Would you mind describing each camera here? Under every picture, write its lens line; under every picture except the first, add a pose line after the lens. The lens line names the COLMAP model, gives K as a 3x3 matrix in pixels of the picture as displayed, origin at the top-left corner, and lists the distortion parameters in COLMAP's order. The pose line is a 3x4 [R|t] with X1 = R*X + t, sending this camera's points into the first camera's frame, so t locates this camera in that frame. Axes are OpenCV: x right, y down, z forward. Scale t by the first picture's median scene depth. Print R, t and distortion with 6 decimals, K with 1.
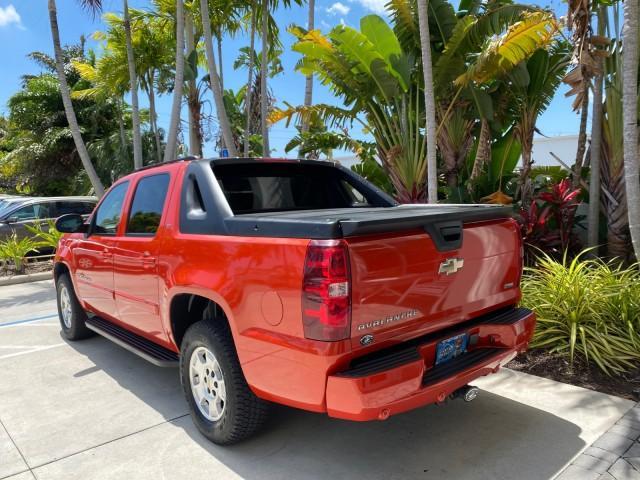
lens RADIAL K [[498.4, 0, 322.5], [0, 498.4, 239.4], [0, 0, 1]] dist [0.009688, -0.010788]
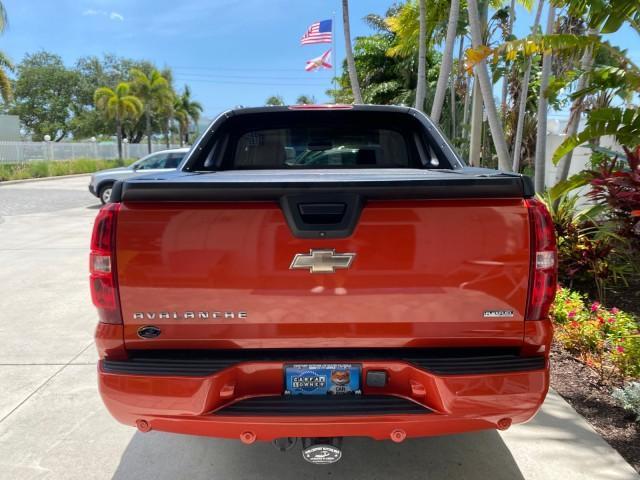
lens RADIAL K [[498.4, 0, 316.2], [0, 498.4, 241.0], [0, 0, 1]] dist [0.009688, -0.010788]
pose [[0.752563, 0.139027, -0.643677, 0.480988], [-0.078750, 0.989446, 0.121638, -0.038024], [0.653794, -0.040850, 0.755569, 0.351856]]
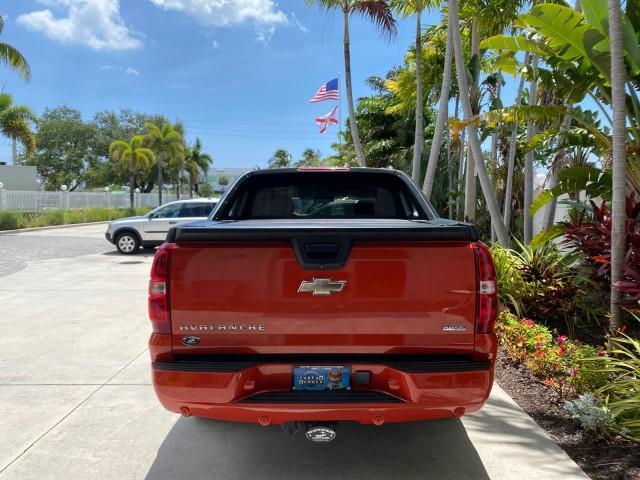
lens RADIAL K [[498.4, 0, 316.4], [0, 498.4, 242.9], [0, 0, 1]] dist [0.009688, -0.010788]
pose [[0.745314, 0.082407, -0.661601, 0.596664], [-0.084931, 0.995983, 0.028380, -0.036036], [0.661282, 0.035038, 0.749319, 0.226743]]
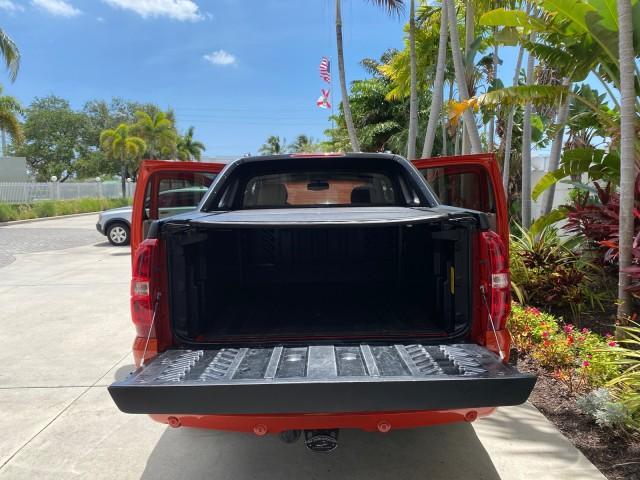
lens RADIAL K [[498.4, 0, 316.7], [0, 498.4, 238.8], [0, 0, 1]] dist [0.009688, -0.010788]
pose [[0.754050, 0.080994, -0.651804, 0.559056], [-0.066481, 0.996683, 0.046940, -0.042233], [0.653444, 0.007938, 0.756934, 0.265401]]
